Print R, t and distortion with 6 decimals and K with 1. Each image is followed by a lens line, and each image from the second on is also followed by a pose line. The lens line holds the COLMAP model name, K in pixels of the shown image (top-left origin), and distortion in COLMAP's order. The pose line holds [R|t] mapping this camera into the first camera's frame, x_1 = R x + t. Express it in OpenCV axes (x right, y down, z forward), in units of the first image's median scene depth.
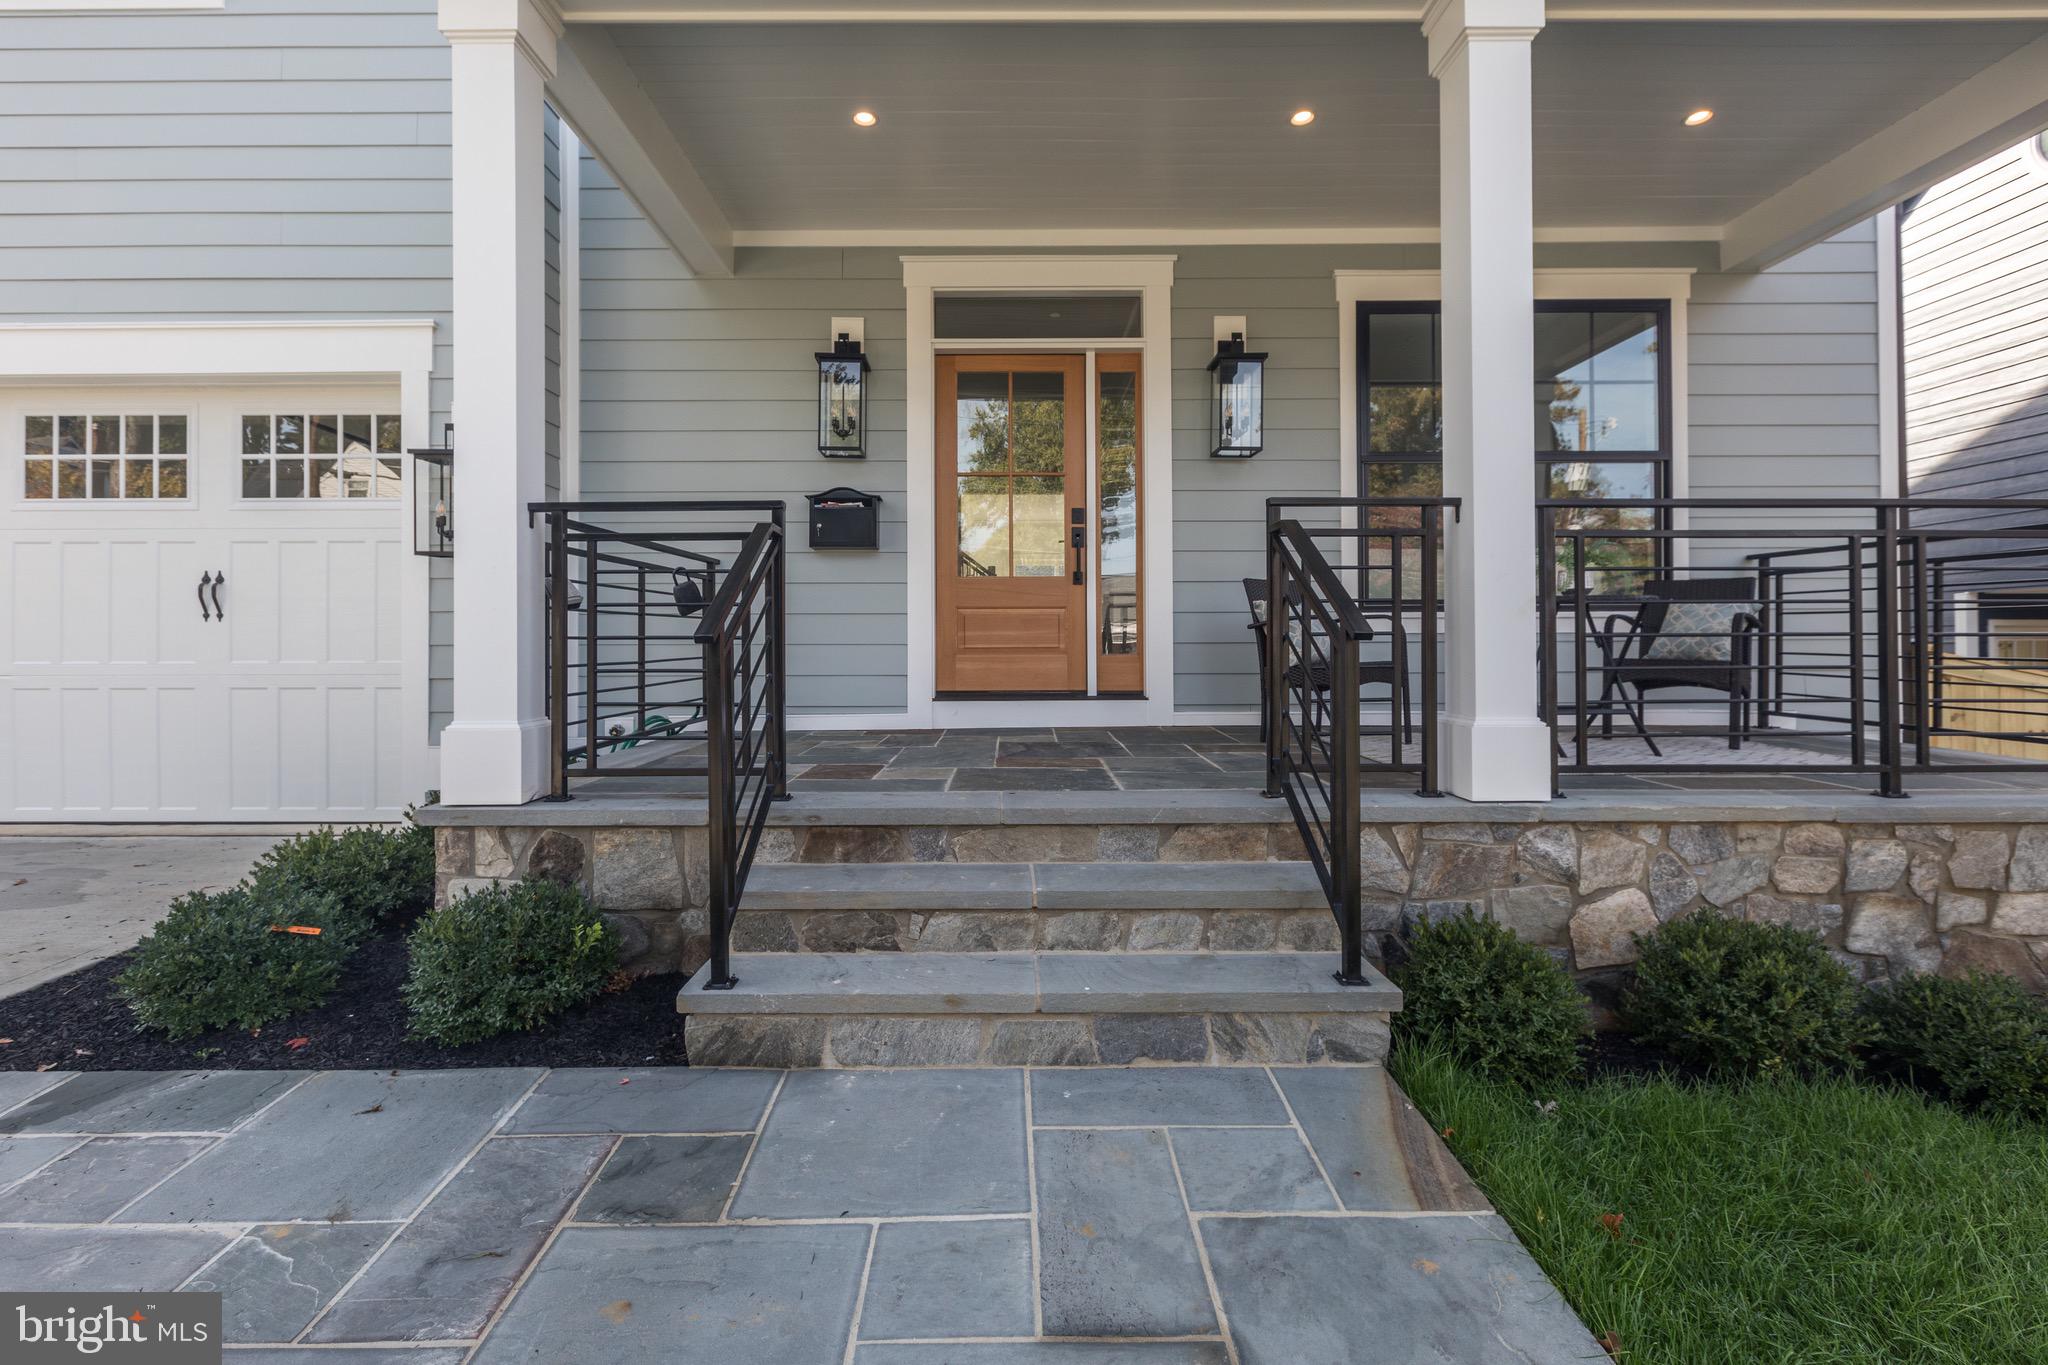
lens RADIAL K [[945.4, 0, 1006.7], [0, 945.4, 643.4], [0, 0, 1]] dist [-0.000857, 0.000141]
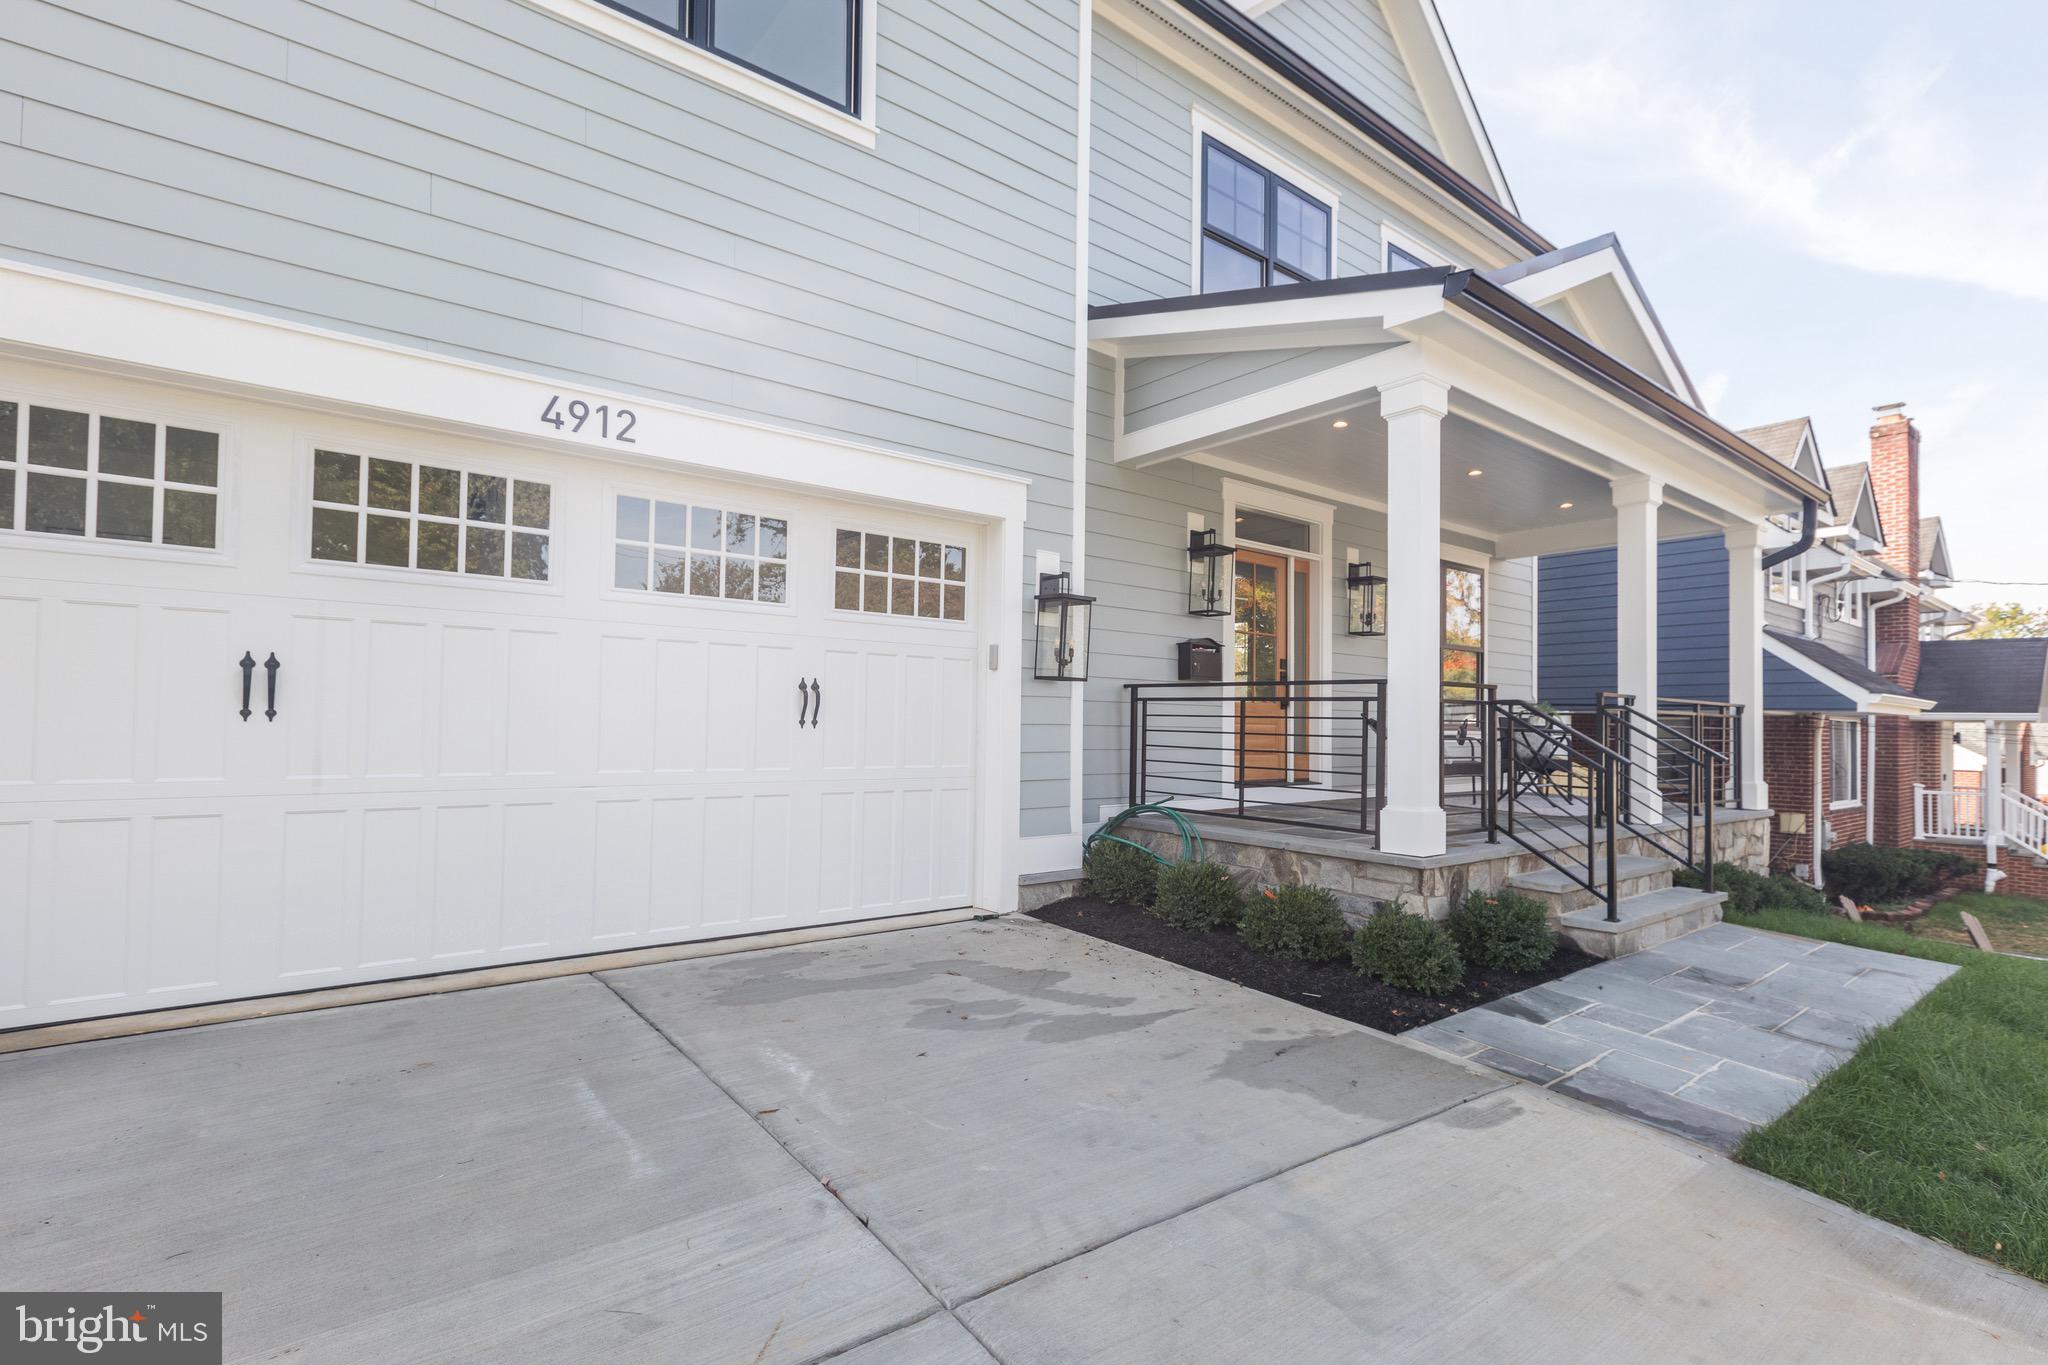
lens RADIAL K [[978.3, 0, 1026.4], [0, 978.3, 701.4], [0, 0, 1]] dist [0.002227, 0.000423]
pose [[0.778094, 0.029895, 0.627436, -2.294080], [-0.017607, 0.999512, -0.025788, -0.050734], [-0.627901, 0.009018, 0.778241, 0.070744]]
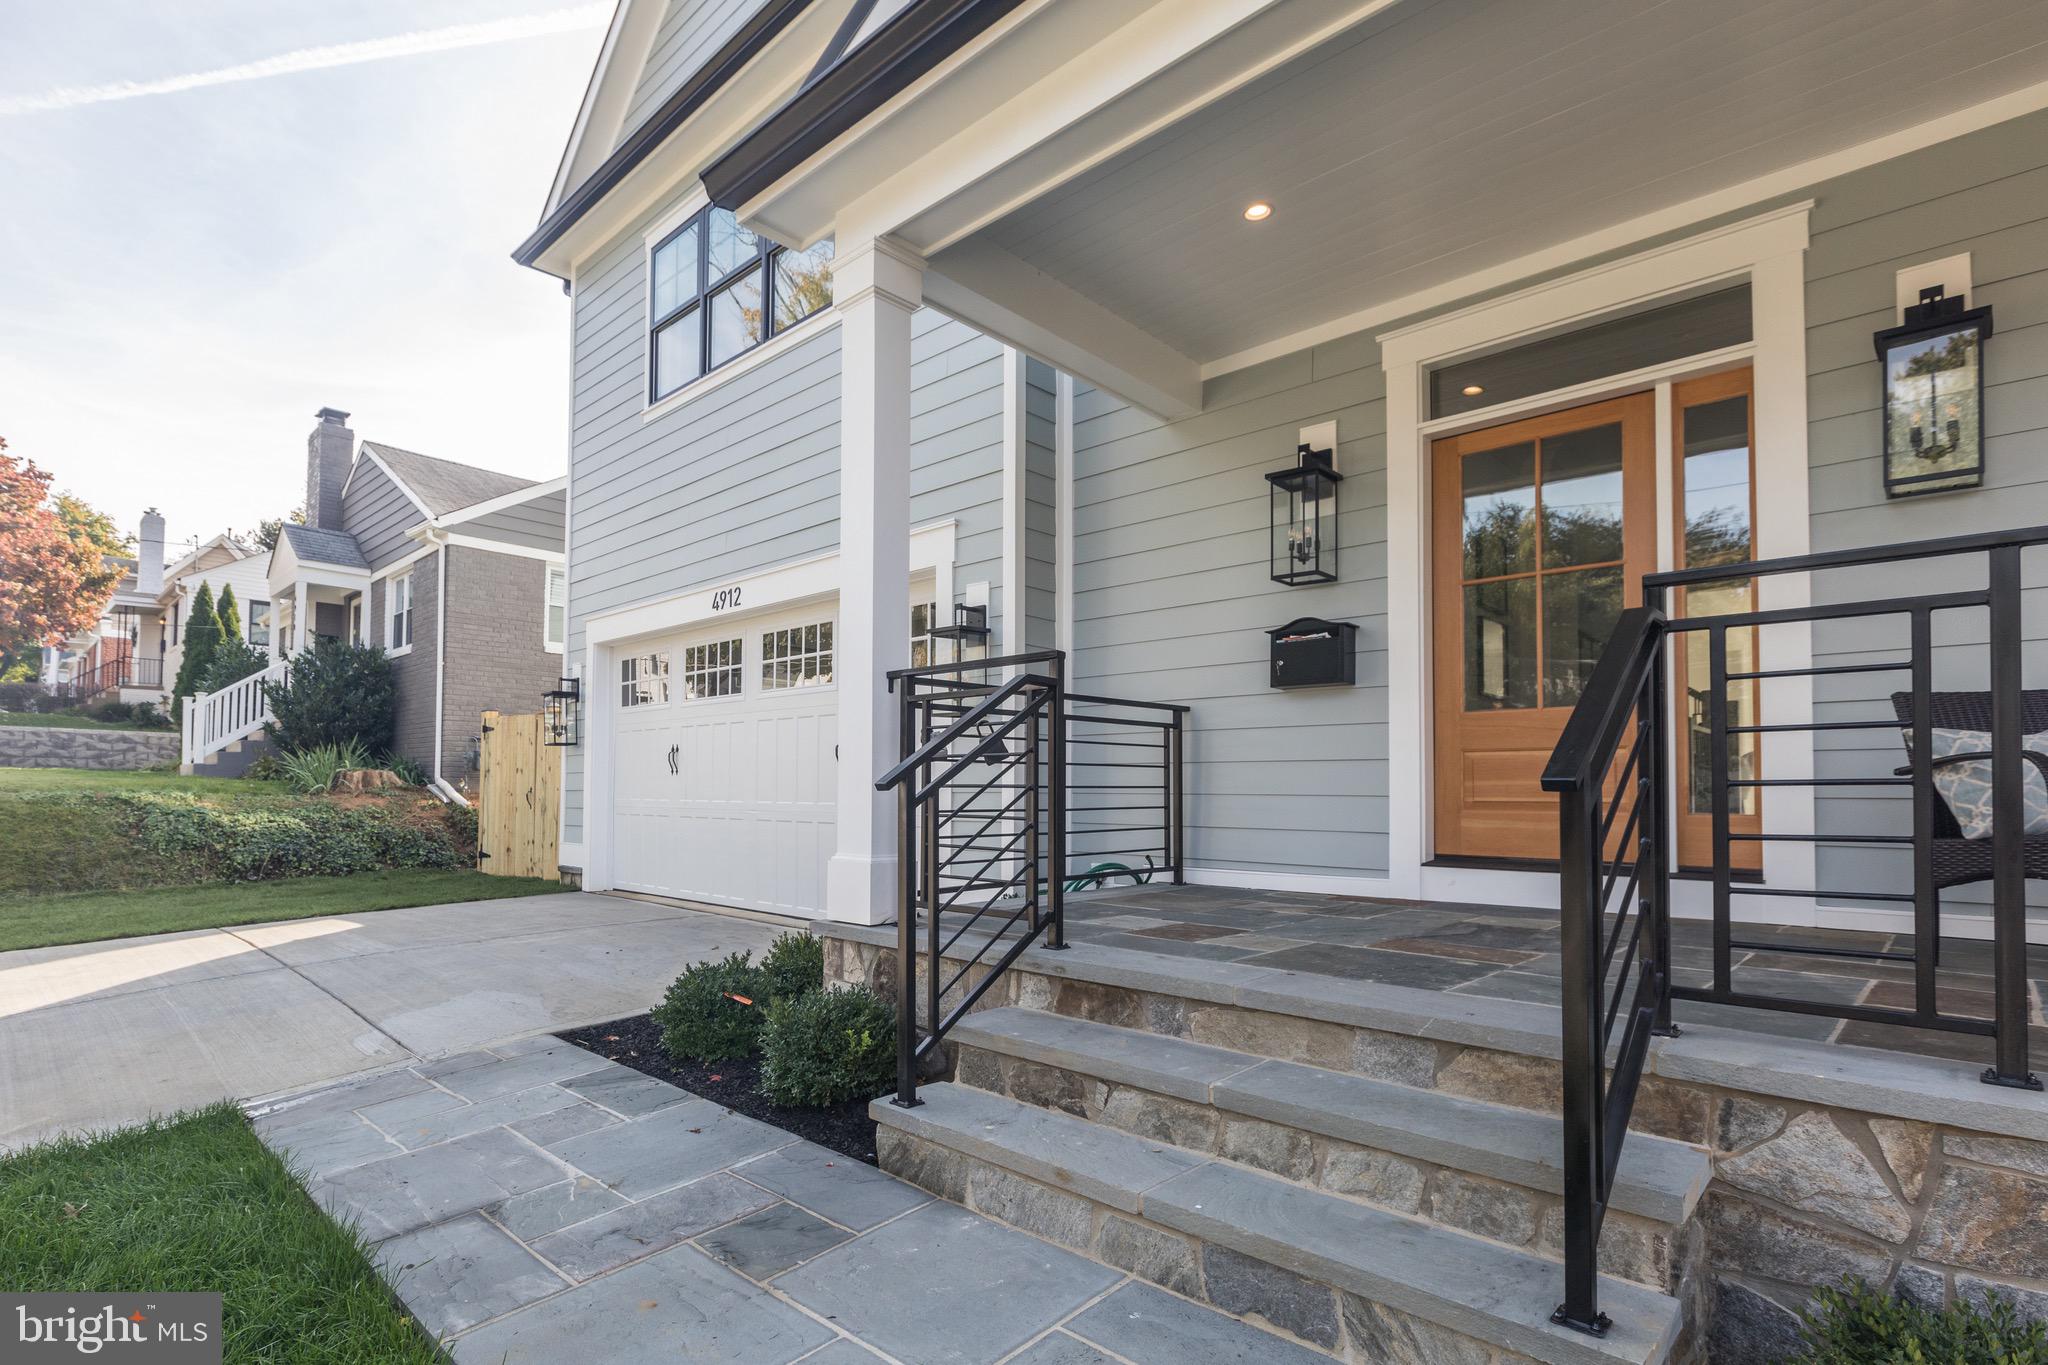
lens RADIAL K [[1008.0, 0, 921.0], [0, 1008.0, 769.6], [0, 0, 1]] dist [-0.000891, -0.000208]
pose [[0.694326, -0.008964, -0.719605, 0.450757], [-0.008294, 0.999756, -0.020457, -0.000611], [0.719613, 0.020172, 0.694082, 0.159498]]
